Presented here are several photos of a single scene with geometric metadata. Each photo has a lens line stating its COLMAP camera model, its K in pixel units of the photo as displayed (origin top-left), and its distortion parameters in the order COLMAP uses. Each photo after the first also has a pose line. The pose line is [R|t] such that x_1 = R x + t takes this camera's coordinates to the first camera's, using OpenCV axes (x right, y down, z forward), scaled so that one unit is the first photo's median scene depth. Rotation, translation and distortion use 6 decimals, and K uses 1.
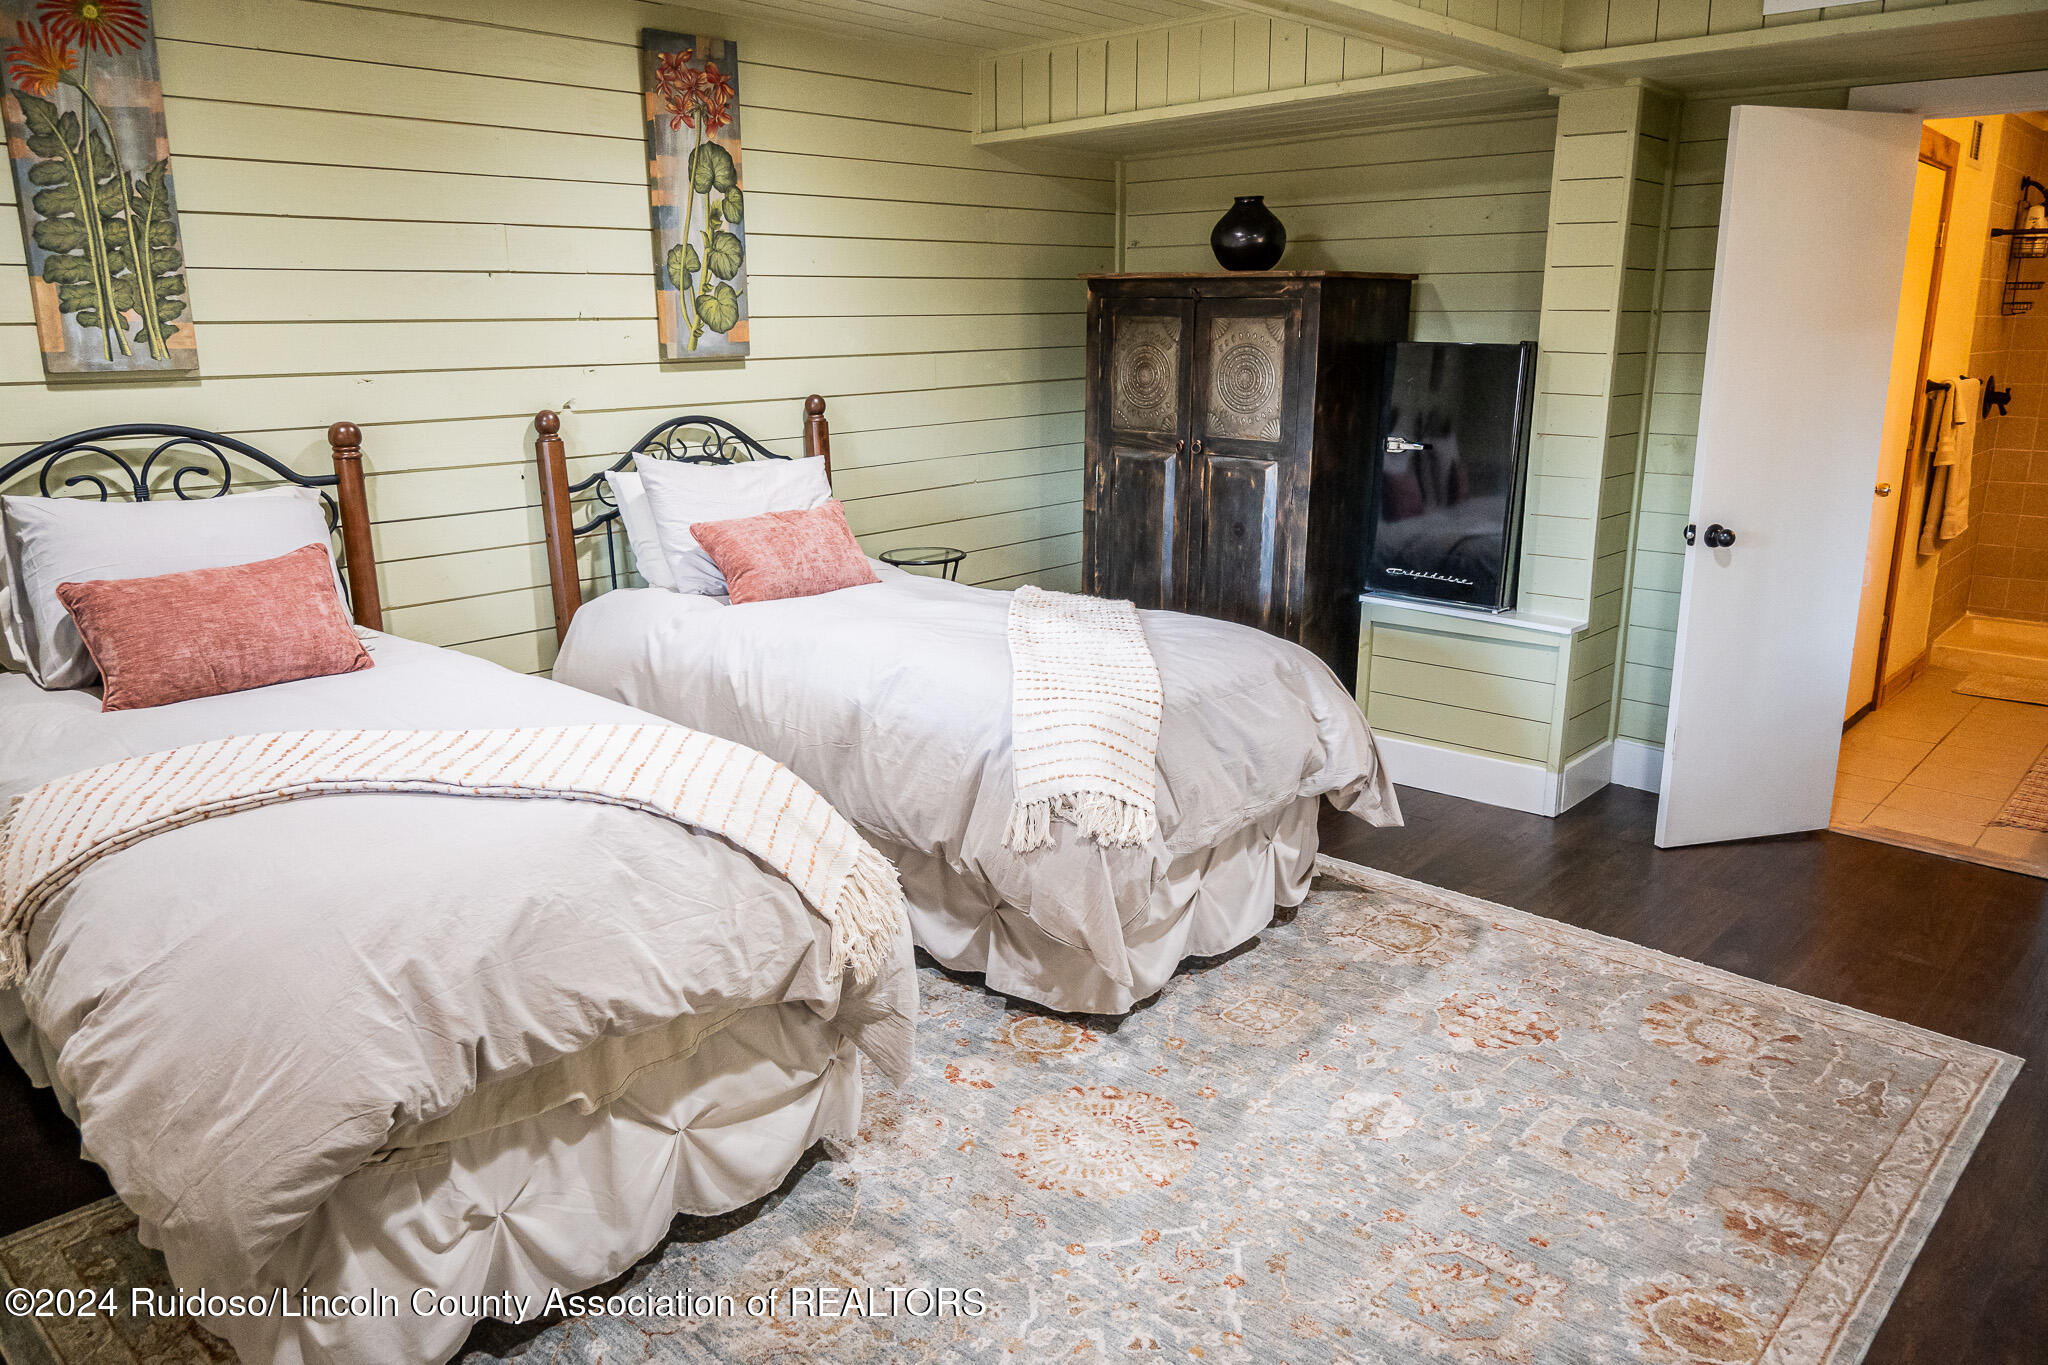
lens RADIAL K [[1425.9, 0, 1016.5], [0, 1425.9, 675.9], [0, 0, 1]] dist [-0.006340, 0.002241]
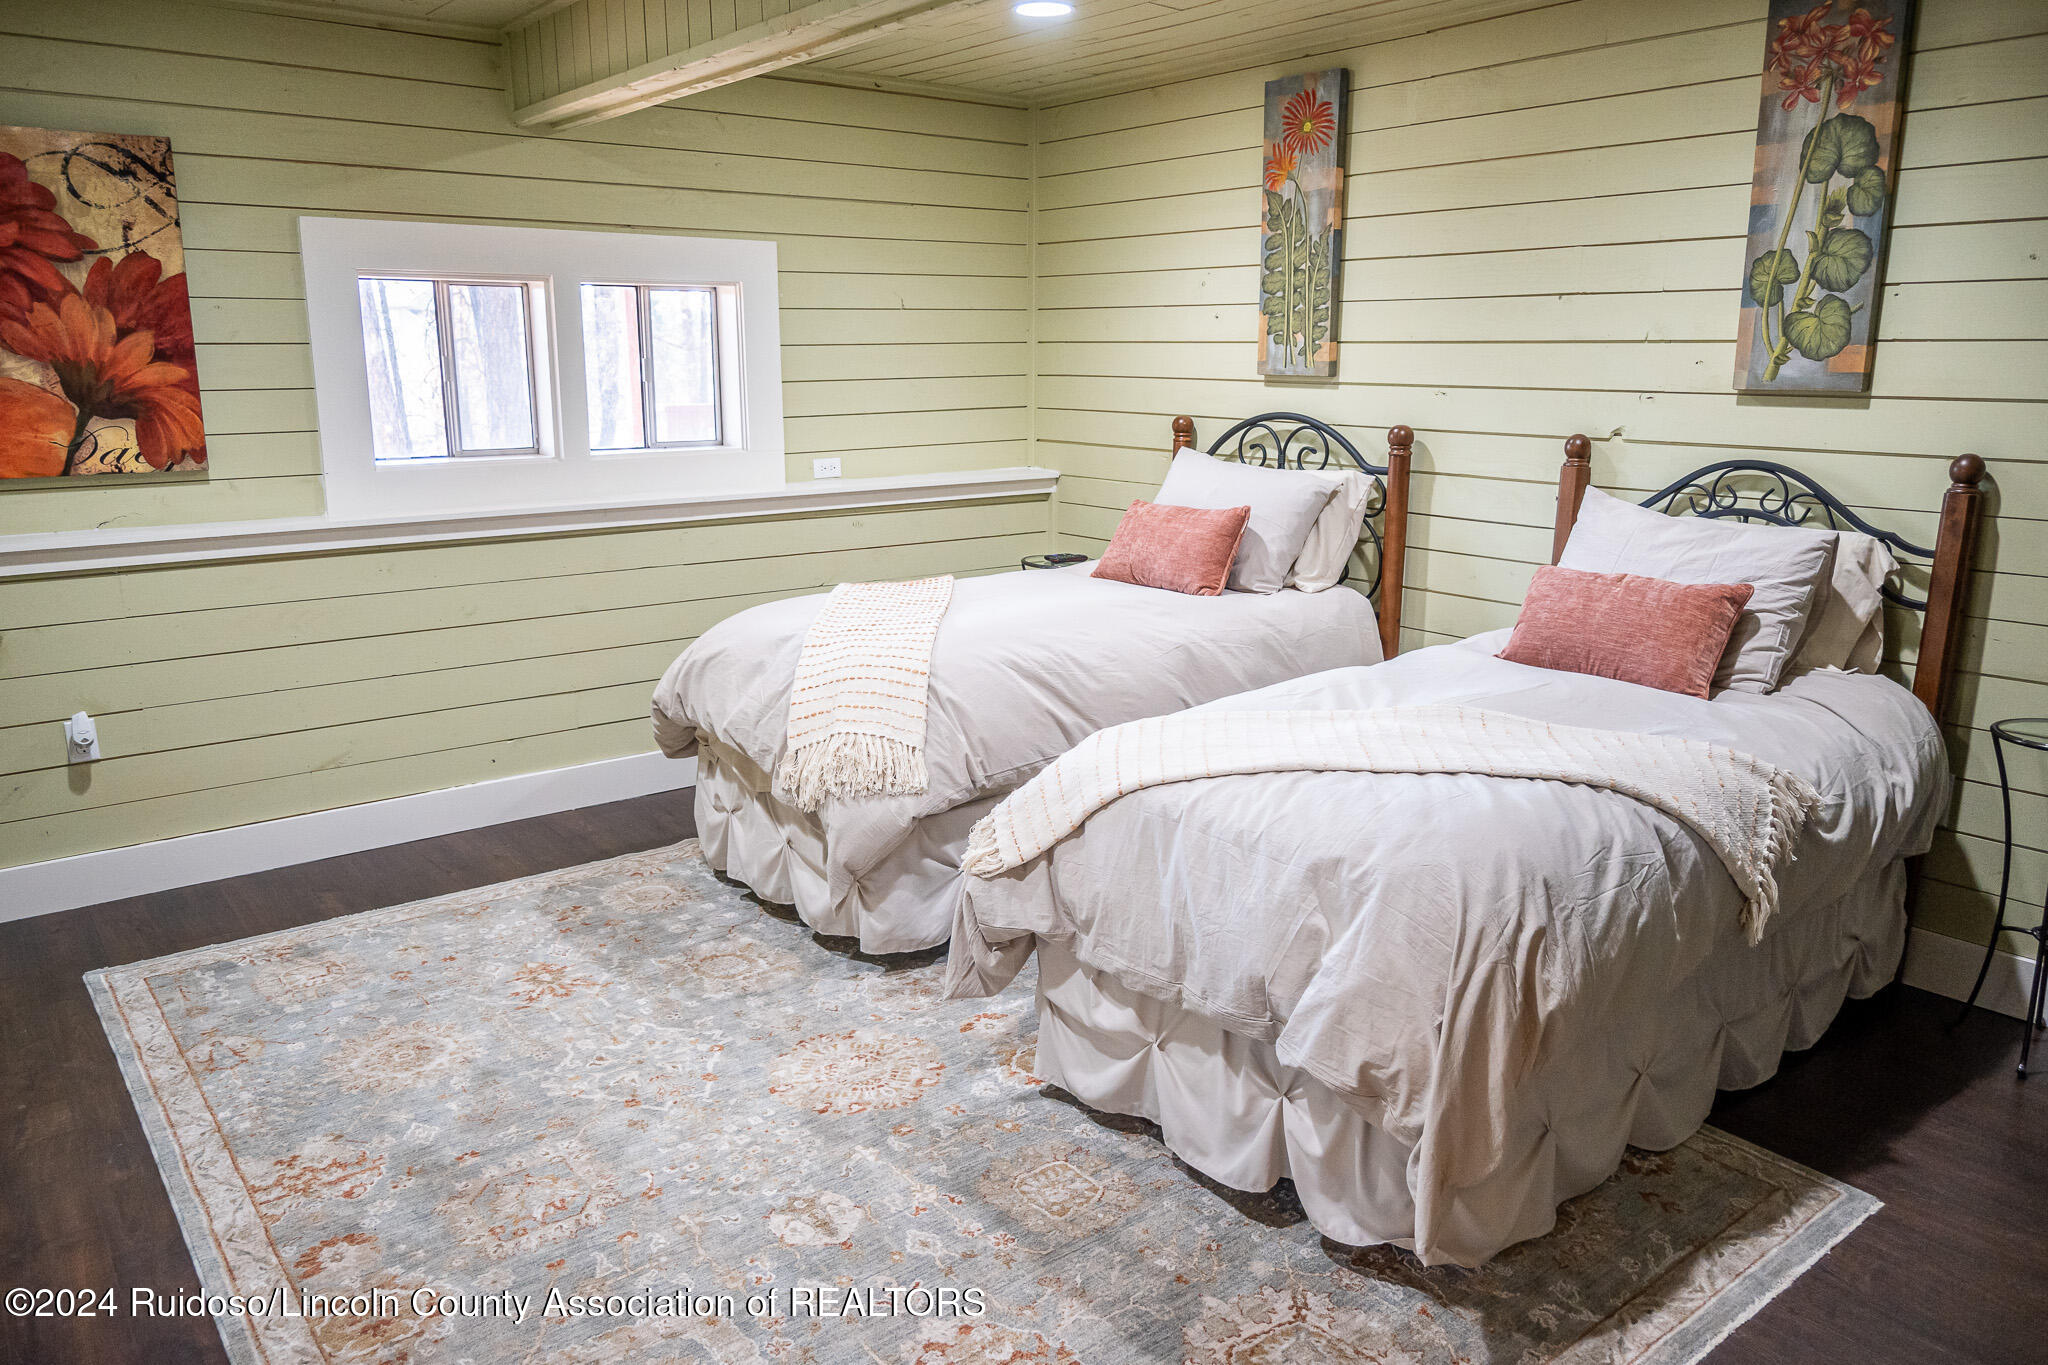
lens RADIAL K [[1425.9, 0, 1016.5], [0, 1425.9, 675.9], [0, 0, 1]] dist [-0.006340, 0.002241]
pose [[-0.141987, 0.226082, -0.963705, 0.667809], [-0.246030, 0.934957, 0.255586, -0.178161], [0.958806, 0.273390, -0.077129, 0.718786]]
